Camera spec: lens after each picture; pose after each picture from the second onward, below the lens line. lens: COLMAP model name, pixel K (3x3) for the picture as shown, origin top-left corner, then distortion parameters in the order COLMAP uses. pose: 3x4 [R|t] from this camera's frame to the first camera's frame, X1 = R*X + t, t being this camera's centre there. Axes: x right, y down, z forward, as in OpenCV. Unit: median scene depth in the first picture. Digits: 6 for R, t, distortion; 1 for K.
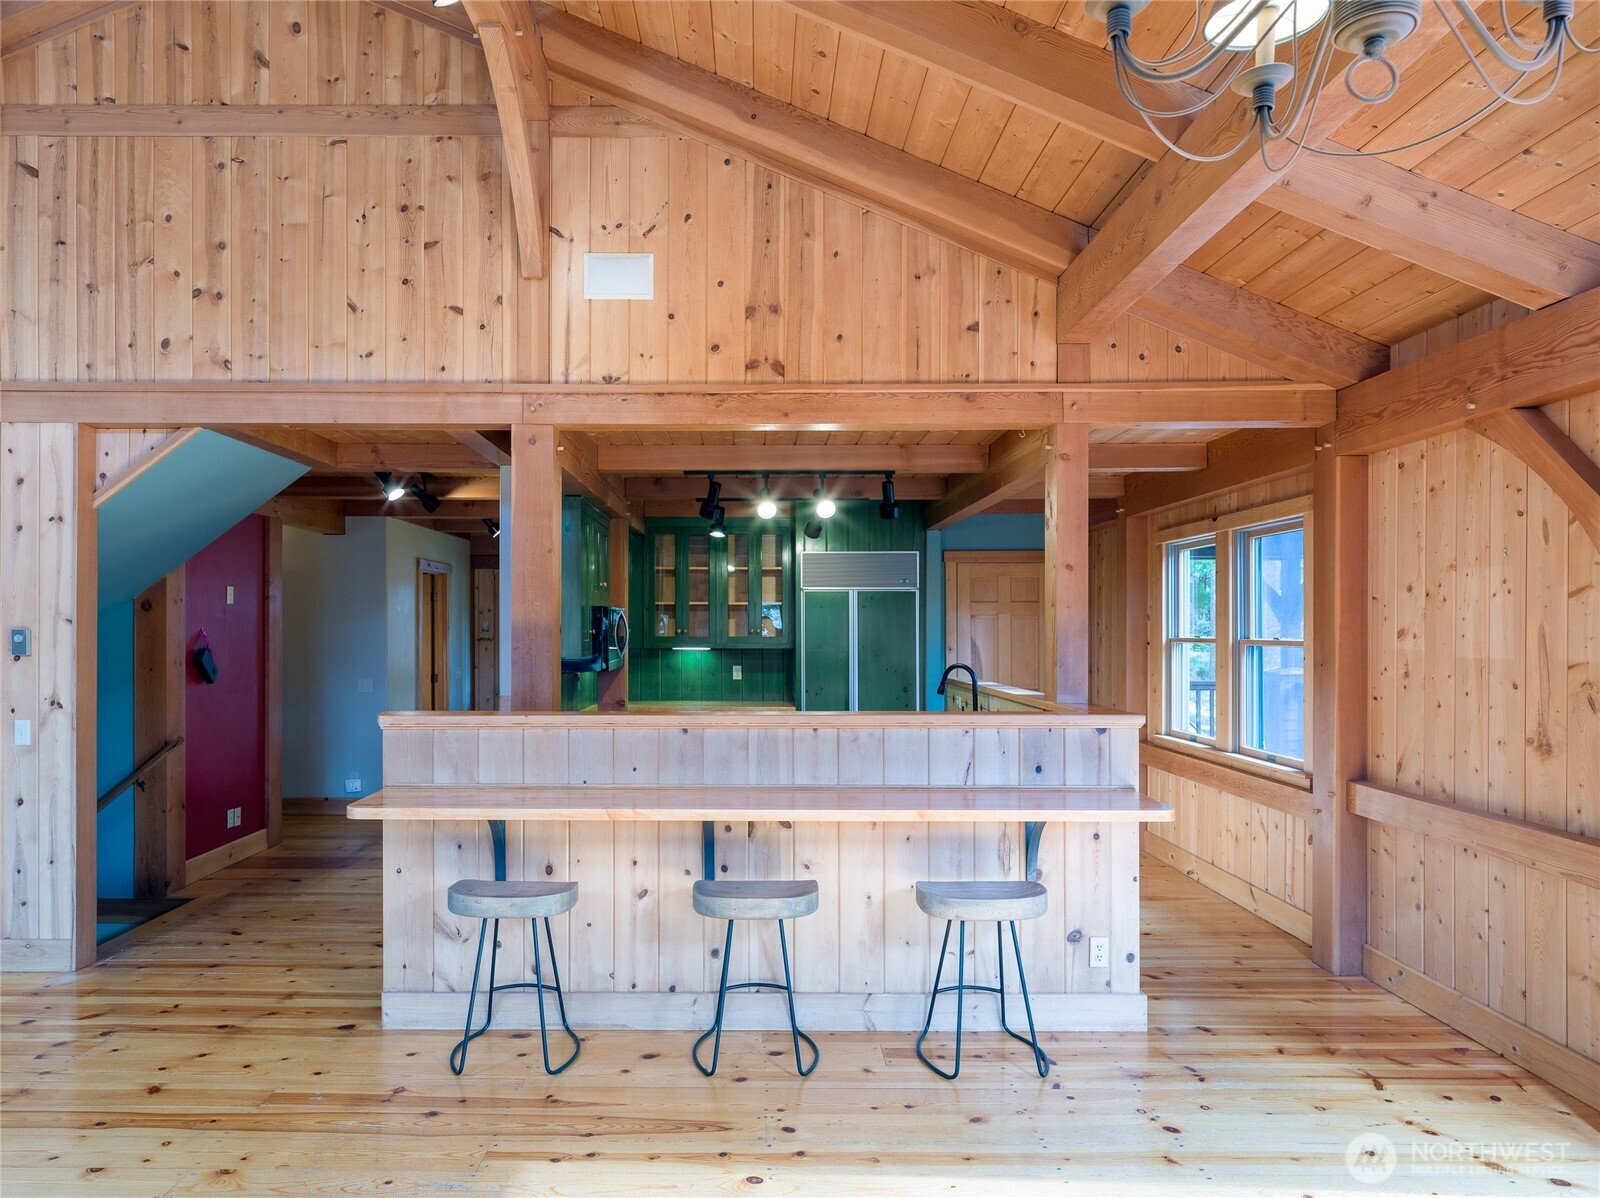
lens RADIAL K [[1000.8, 0, 729.6], [0, 1000.8, 630.0], [0, 0, 1]] dist [-0.003194, 0.000781]
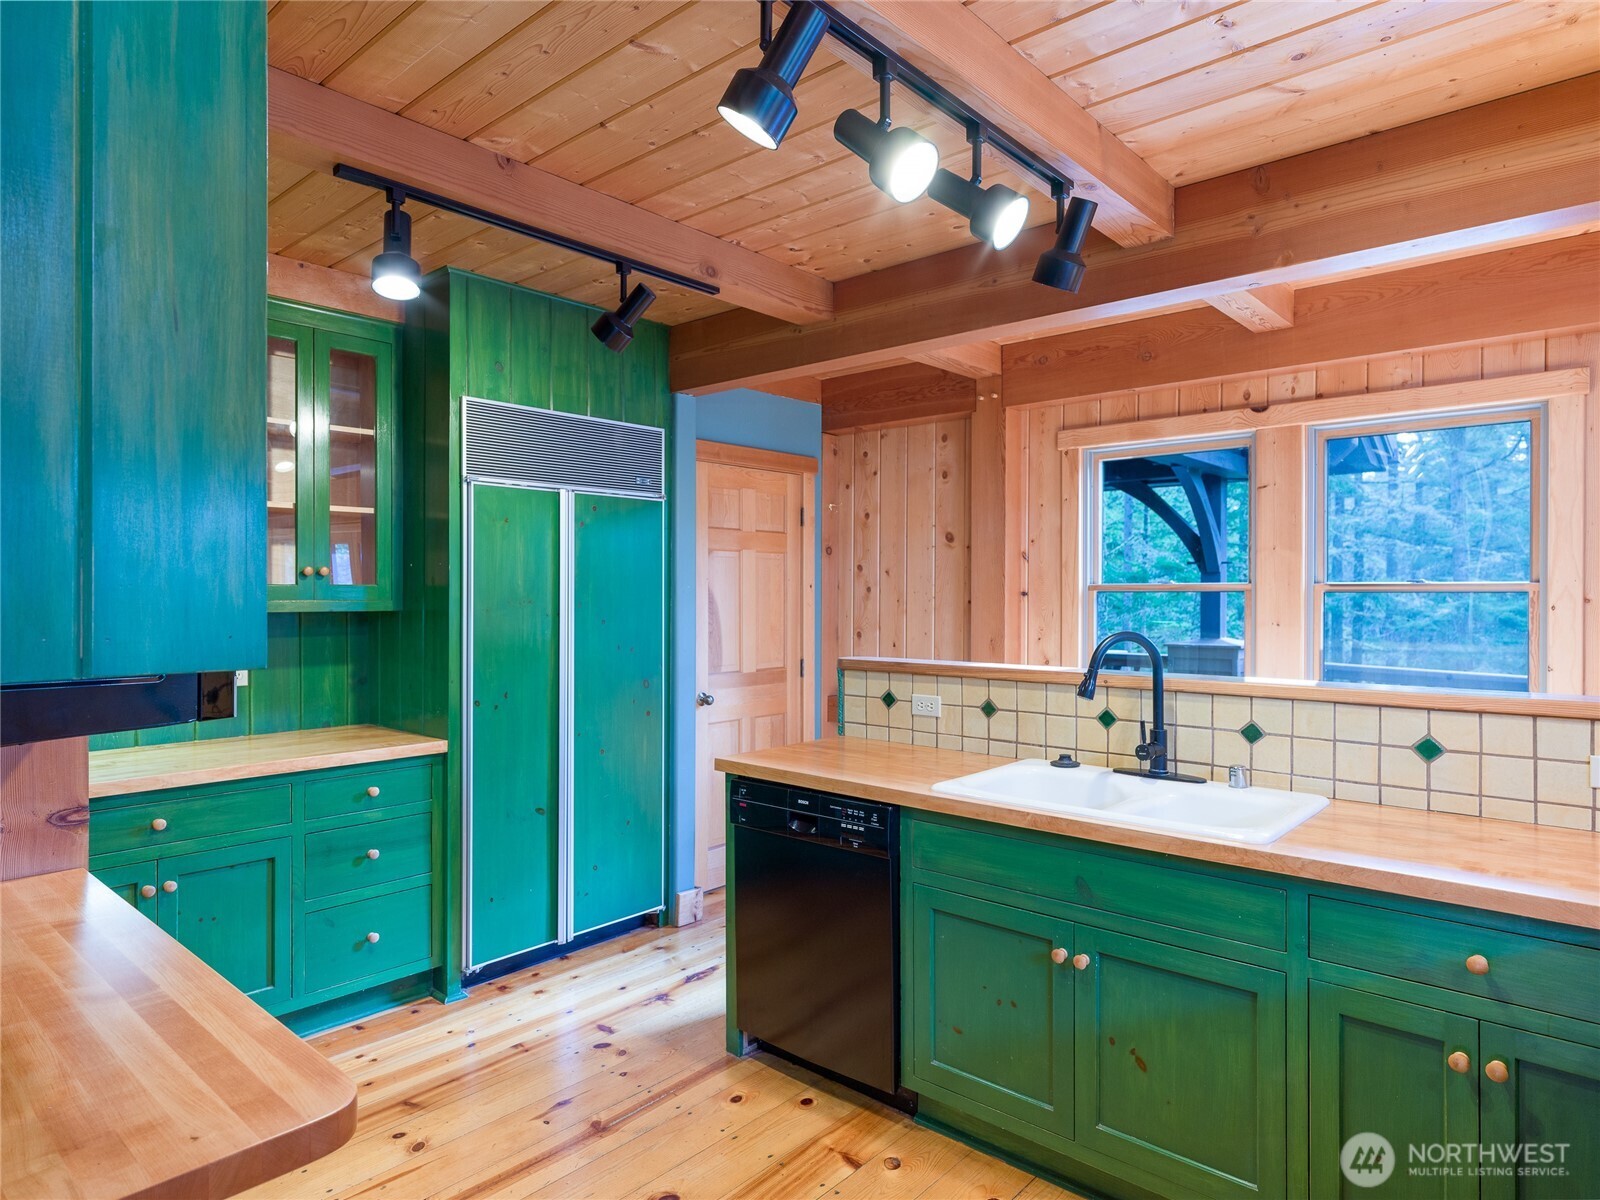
lens RADIAL K [[958.5, 0, 807.6], [0, 958.5, 598.4], [0, 0, 1]] dist [0.000565, -0.002560]
pose [[0.640553, 0.001983, 0.767912, -0.277417], [-0.001342, 0.999998, -0.001463, 0.024777], [-0.767913, -0.000094, 0.640554, 1.055897]]
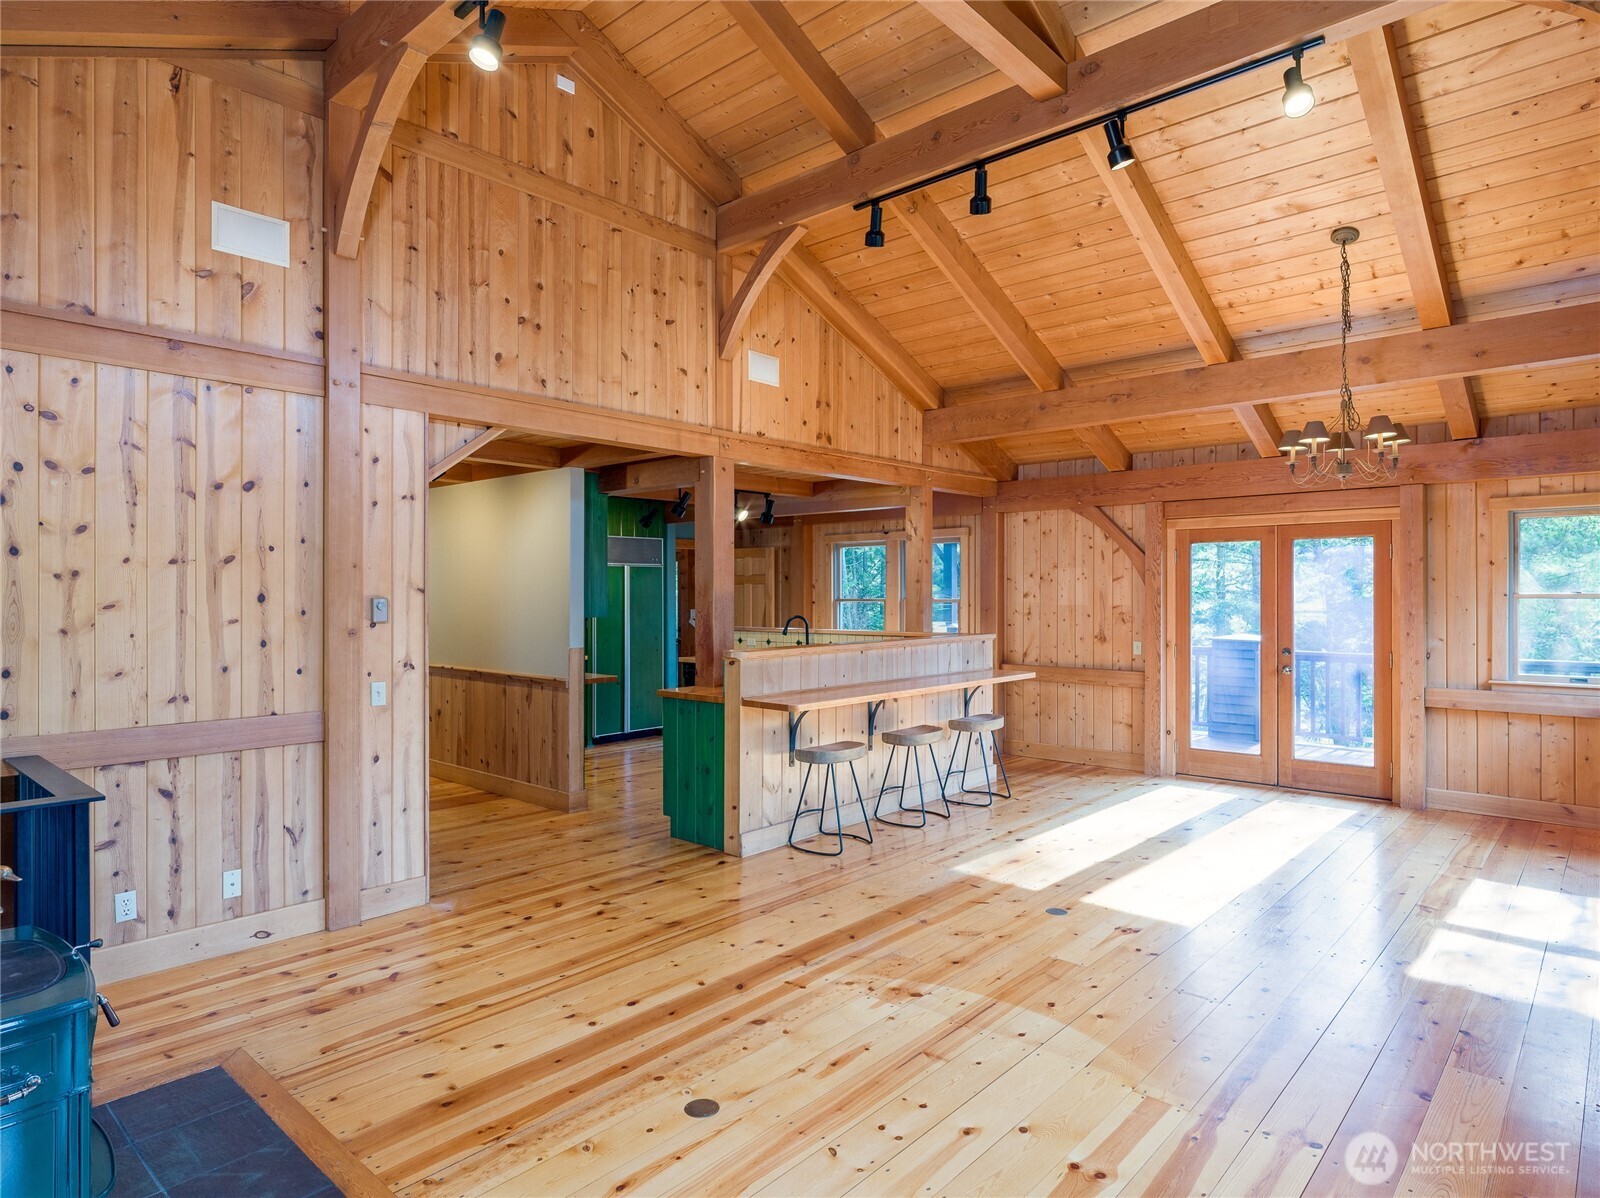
lens RADIAL K [[958.5, 0, 807.6], [0, 958.5, 597.4], [0, 0, 1]] dist [0.000565, -0.002560]
pose [[0.648613, -0.007004, 0.761086, -1.199268], [0.004231, 0.999975, 0.005597, -0.005173], [-0.761106, -0.000410, 0.648627, -0.020858]]
